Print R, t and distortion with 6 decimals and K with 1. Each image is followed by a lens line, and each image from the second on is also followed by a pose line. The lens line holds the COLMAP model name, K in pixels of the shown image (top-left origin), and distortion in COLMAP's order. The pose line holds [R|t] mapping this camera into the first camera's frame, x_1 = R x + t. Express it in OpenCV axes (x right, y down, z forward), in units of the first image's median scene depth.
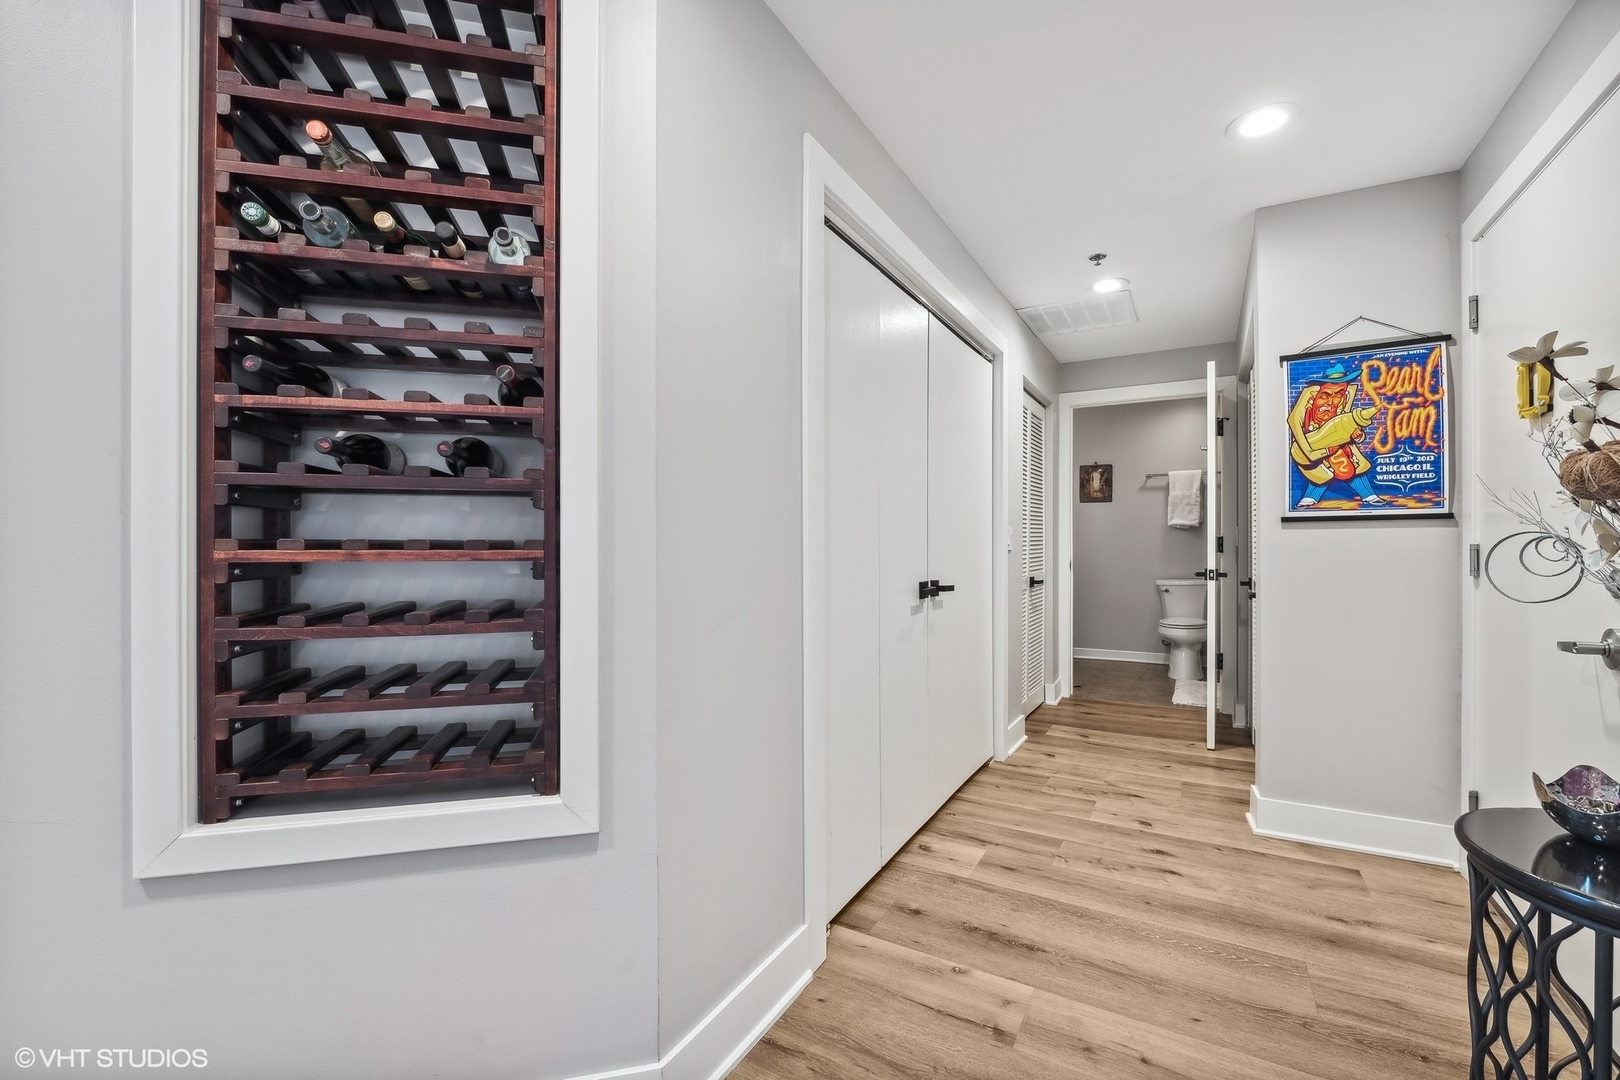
lens RADIAL K [[681.4, 0, 820.2], [0, 681.4, 543.8], [0, 0, 1]] dist [-0.001083, -0.000505]
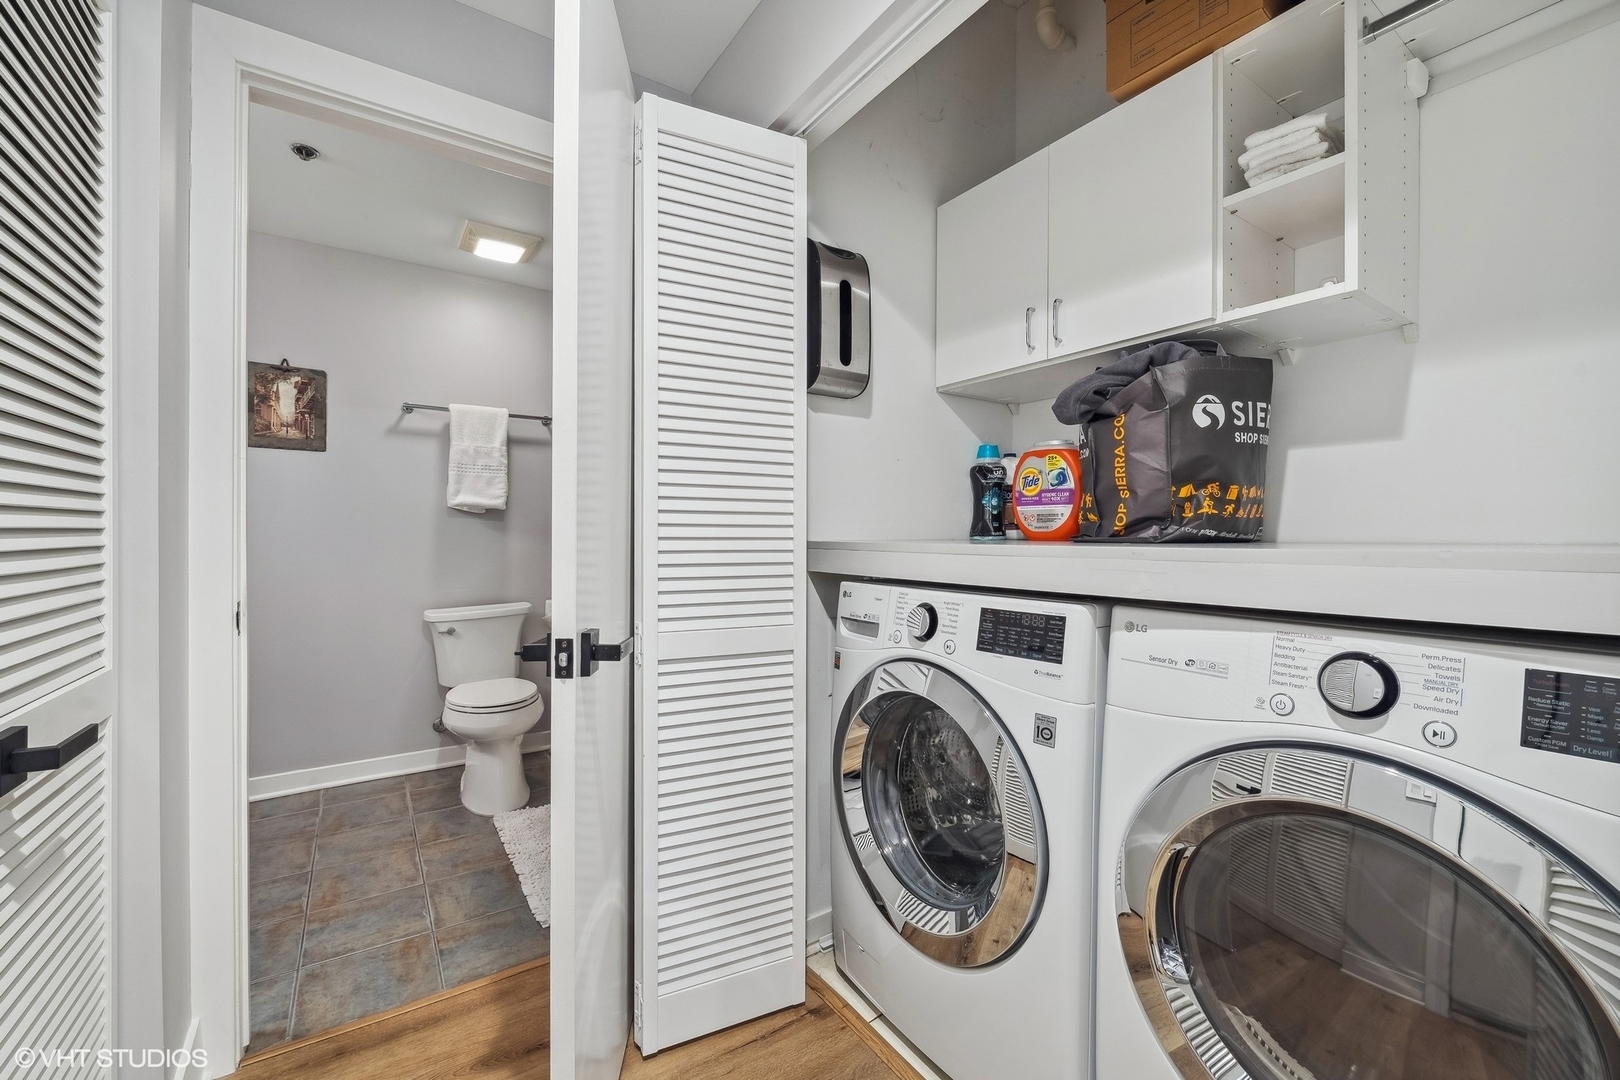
lens RADIAL K [[664.1, 0, 808.2], [0, 664.1, 541.4], [0, 0, 1]] dist [-0.004960, -0.000641]
pose [[0.451062, -0.005547, 0.892475, 0.170186], [-0.005864, 0.999941, 0.009179, -0.005303], [-0.892473, -0.009373, 0.451003, 0.495743]]
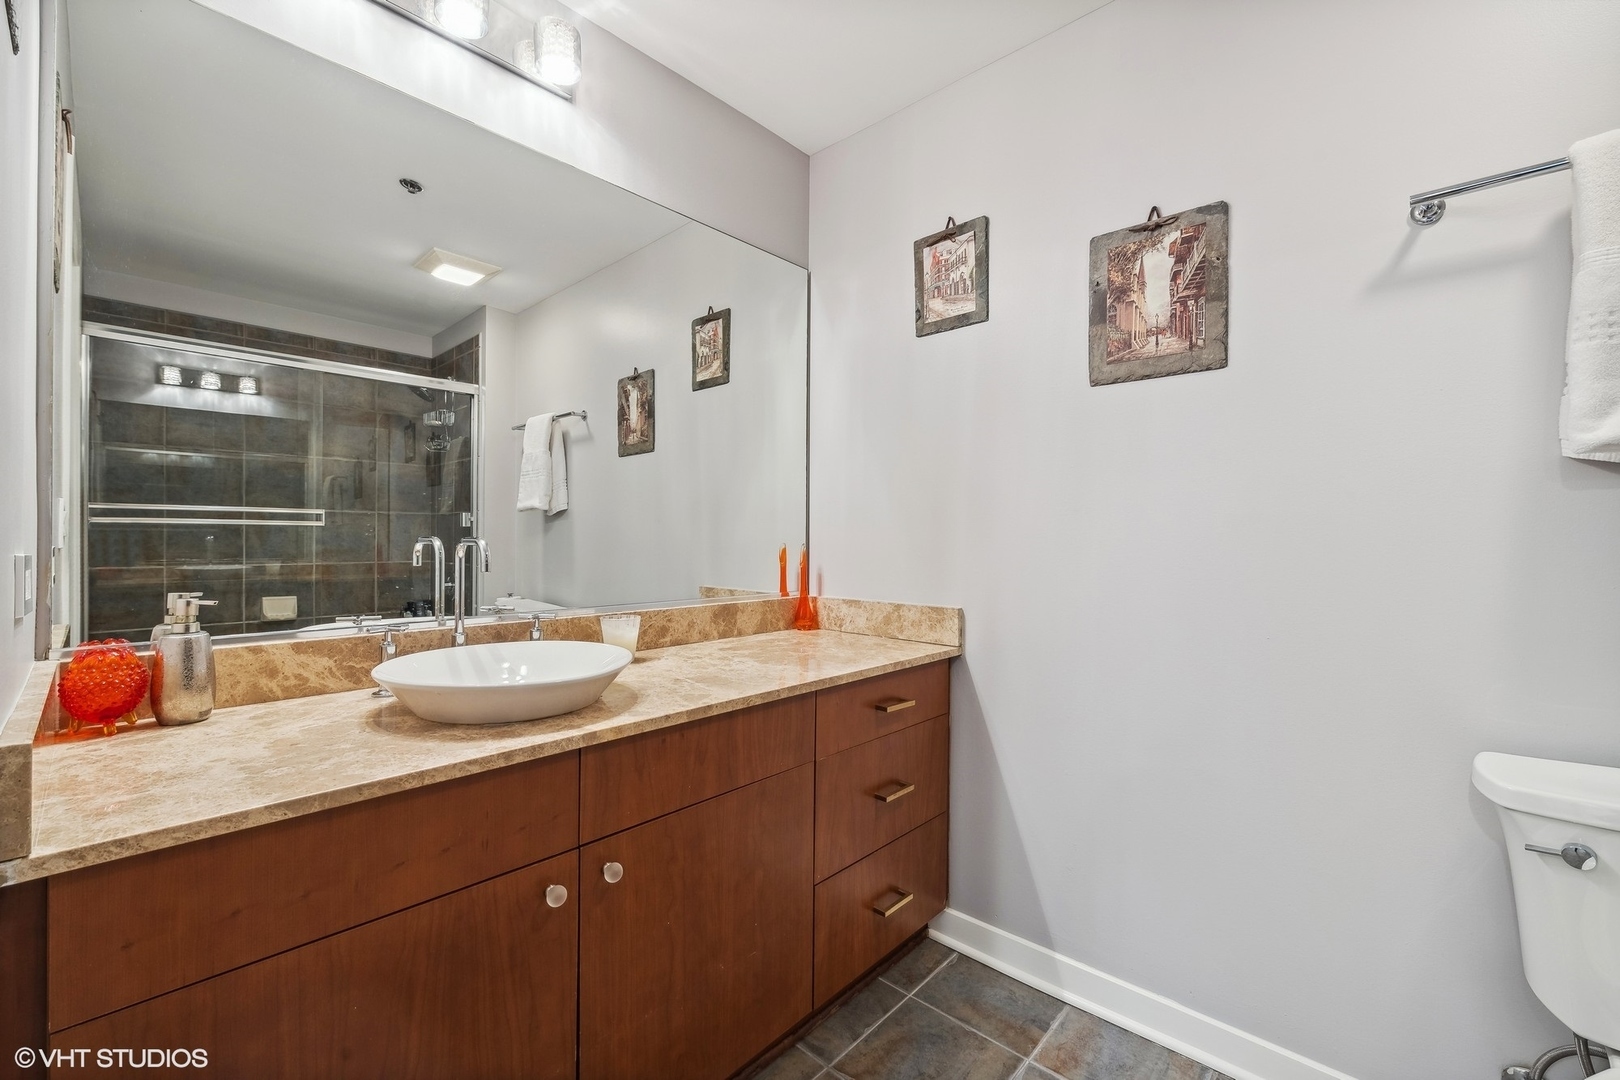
lens RADIAL K [[664.1, 0, 797.7], [0, 664.1, 531.7], [0, 0, 1]] dist [-0.004960, -0.000641]
pose [[0.969508, 0.005483, -0.244997, 0.344089], [-0.004853, 0.999983, 0.003175, -0.006692], [0.245010, -0.001890, 0.969519, 0.751652]]
